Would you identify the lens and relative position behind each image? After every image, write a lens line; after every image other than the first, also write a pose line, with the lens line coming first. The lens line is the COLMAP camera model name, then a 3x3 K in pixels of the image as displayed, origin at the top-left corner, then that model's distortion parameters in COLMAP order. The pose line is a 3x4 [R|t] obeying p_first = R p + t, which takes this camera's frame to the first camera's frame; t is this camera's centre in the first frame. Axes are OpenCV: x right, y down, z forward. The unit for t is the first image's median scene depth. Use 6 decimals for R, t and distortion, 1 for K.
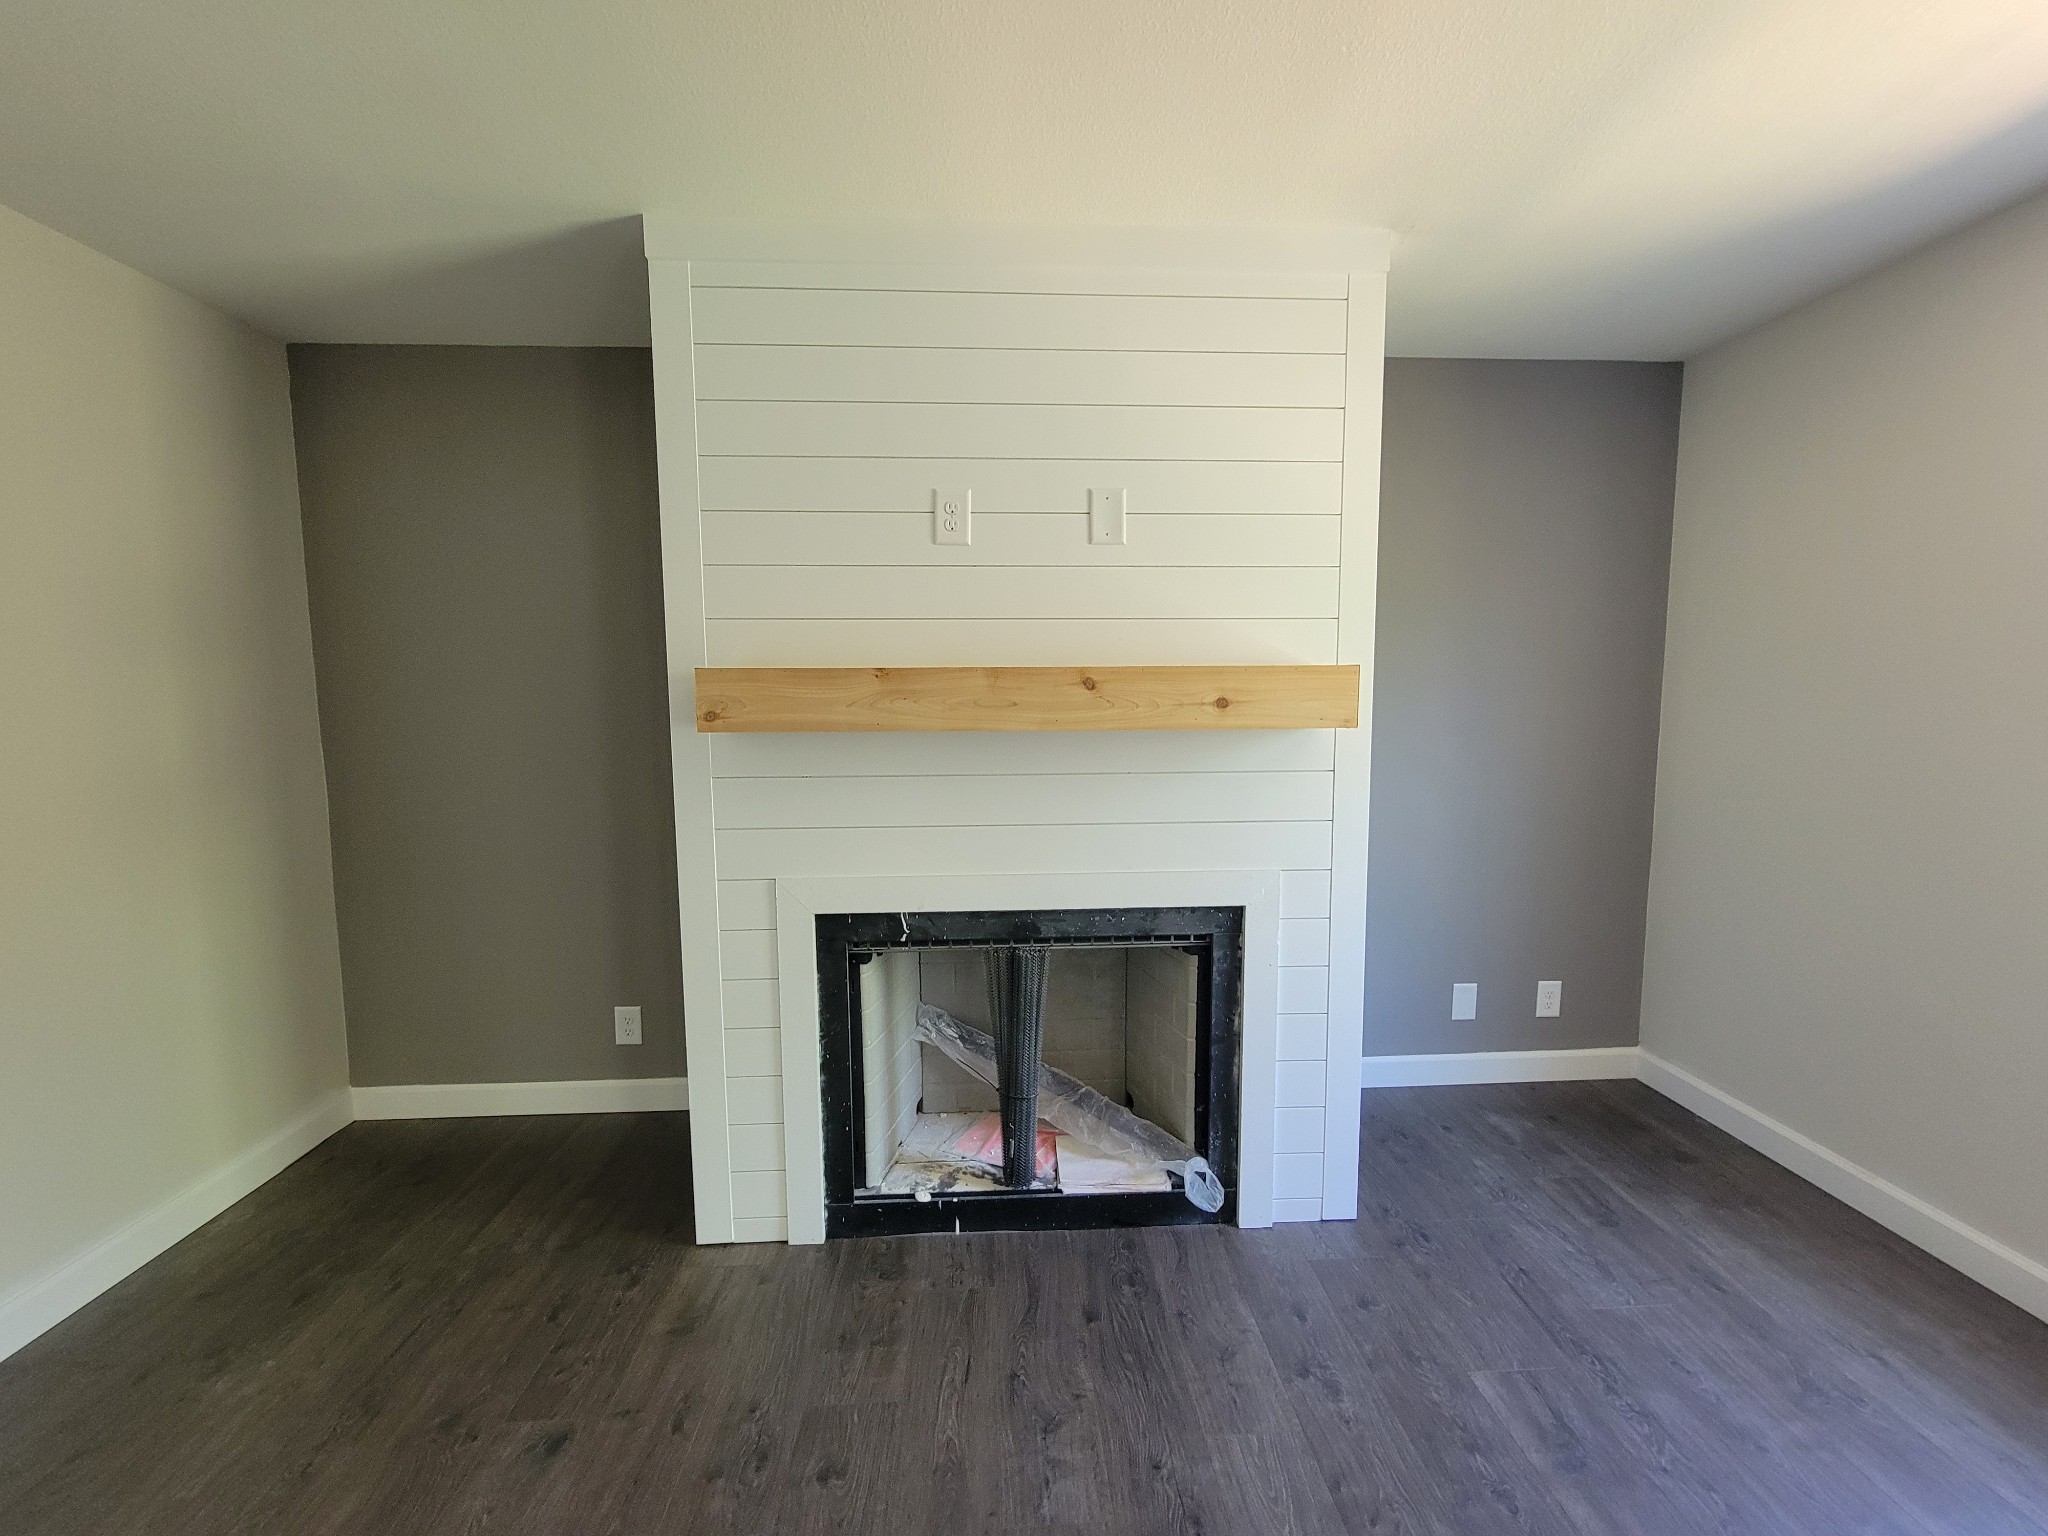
lens RADIAL K [[835.9, 0, 1025.9], [0, 835.9, 762.8], [0, 0, 1]] dist [-0.001409, -0.000035]
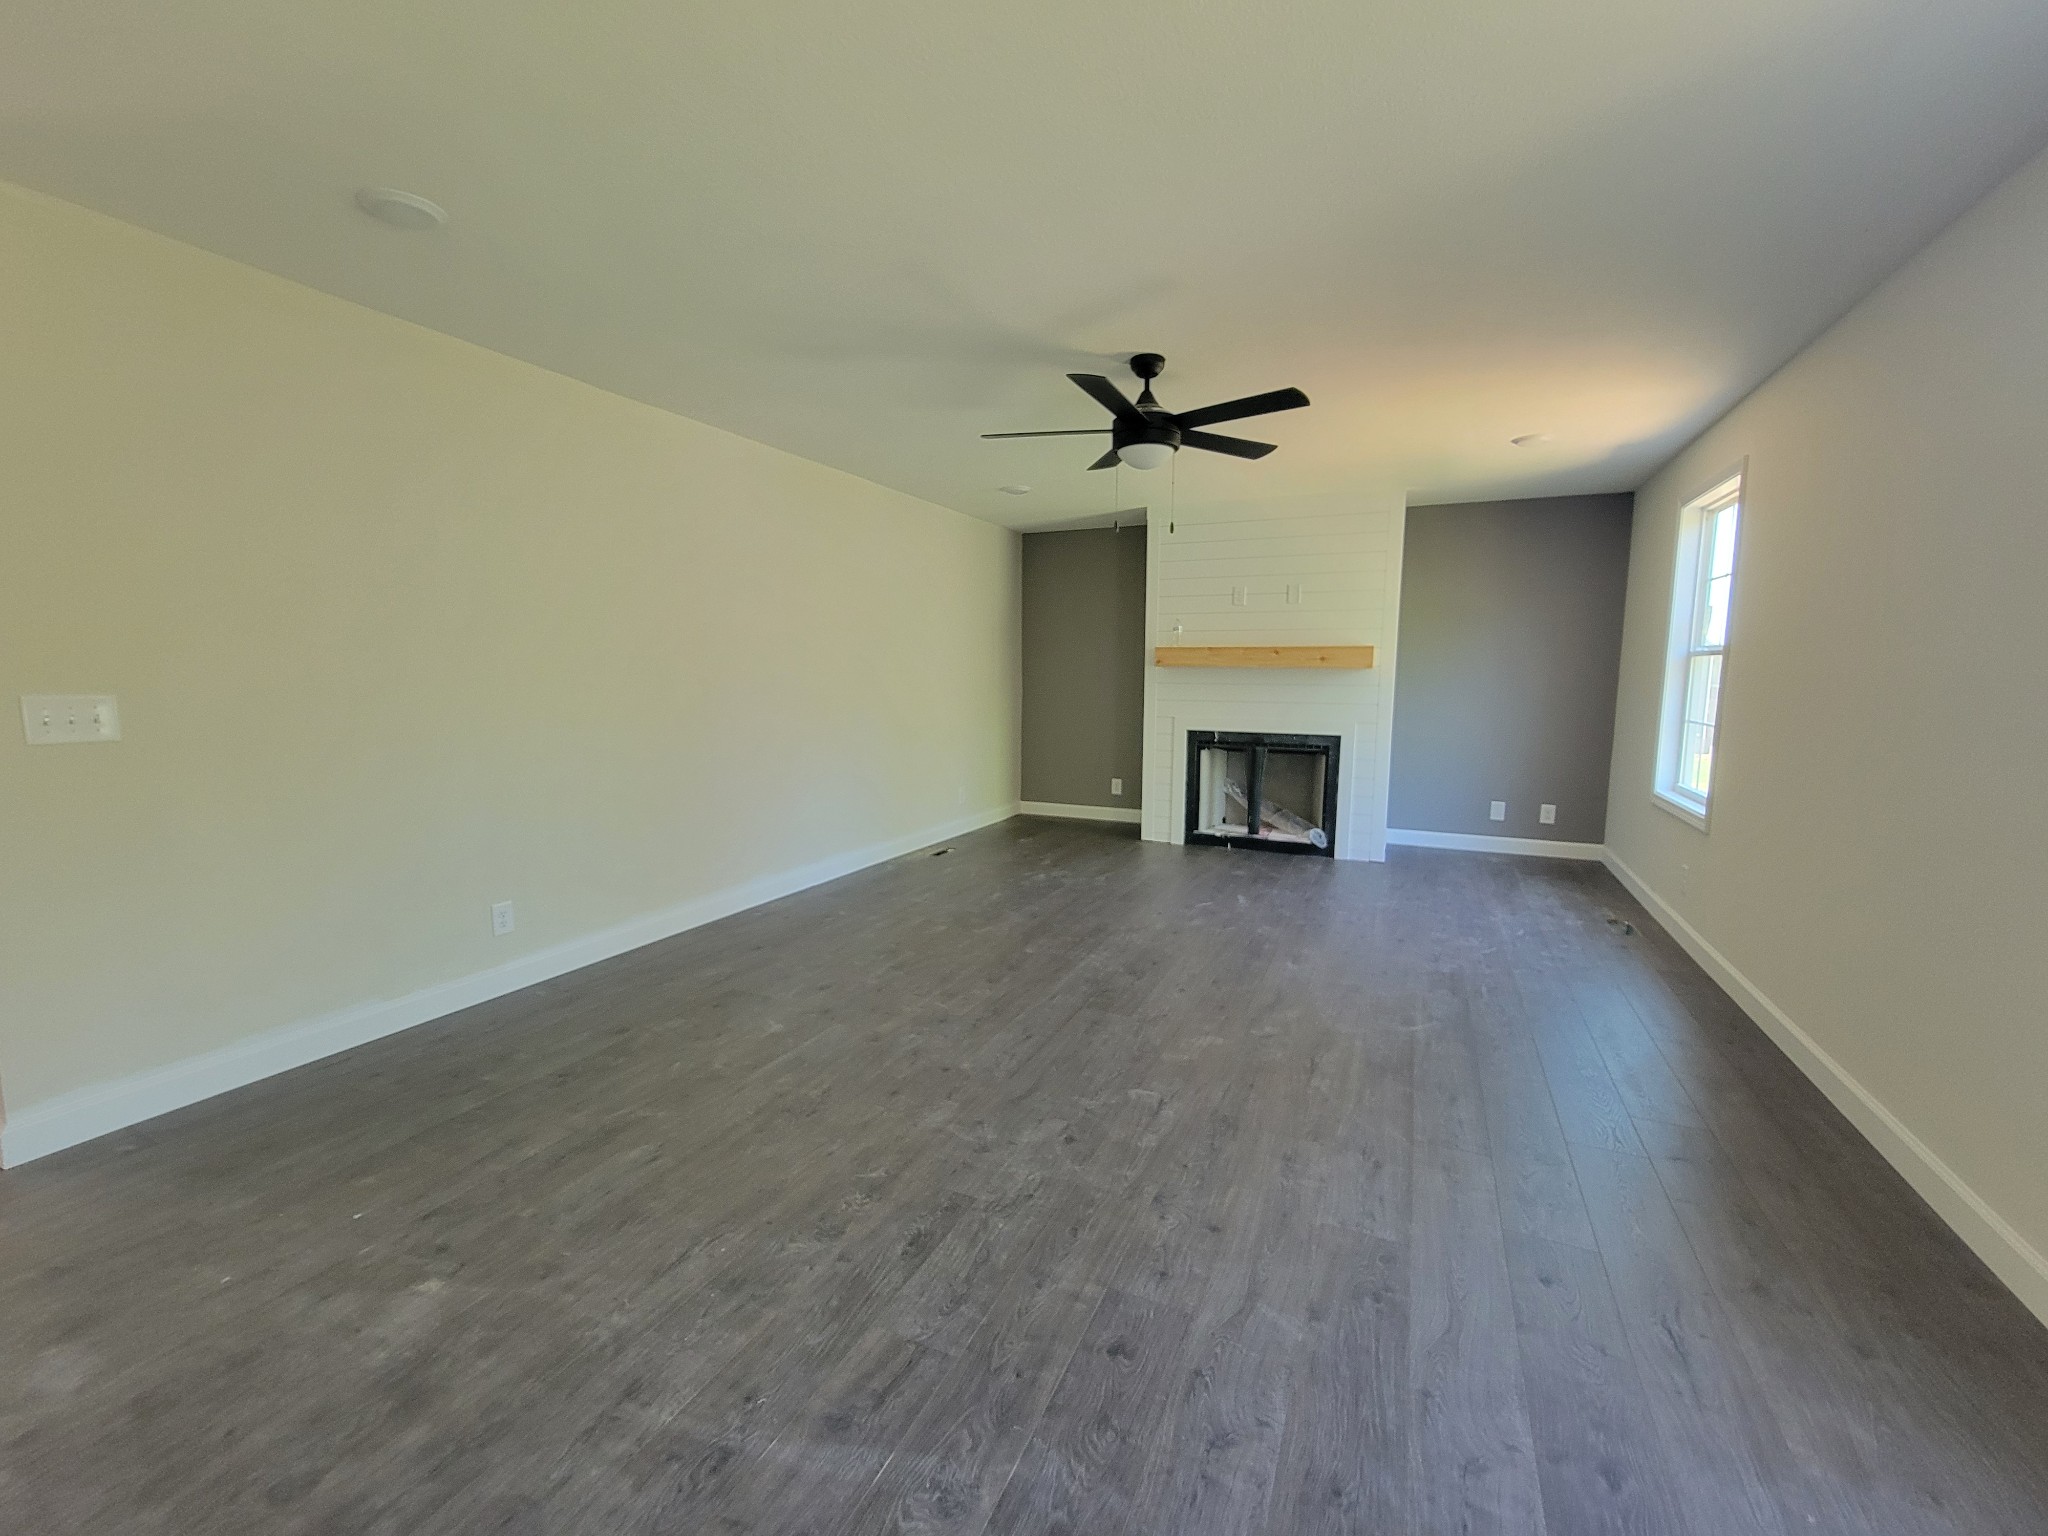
lens RADIAL K [[835.9, 0, 1029.4], [0, 835.9, 766.7], [0, 0, 1]] dist [-0.001409, -0.000035]
pose [[0.882819, 0.066867, -0.464929, 0.613599], [-0.052987, 0.997674, 0.042874, 0.202022], [0.466715, -0.013215, 0.884309, -1.799494]]
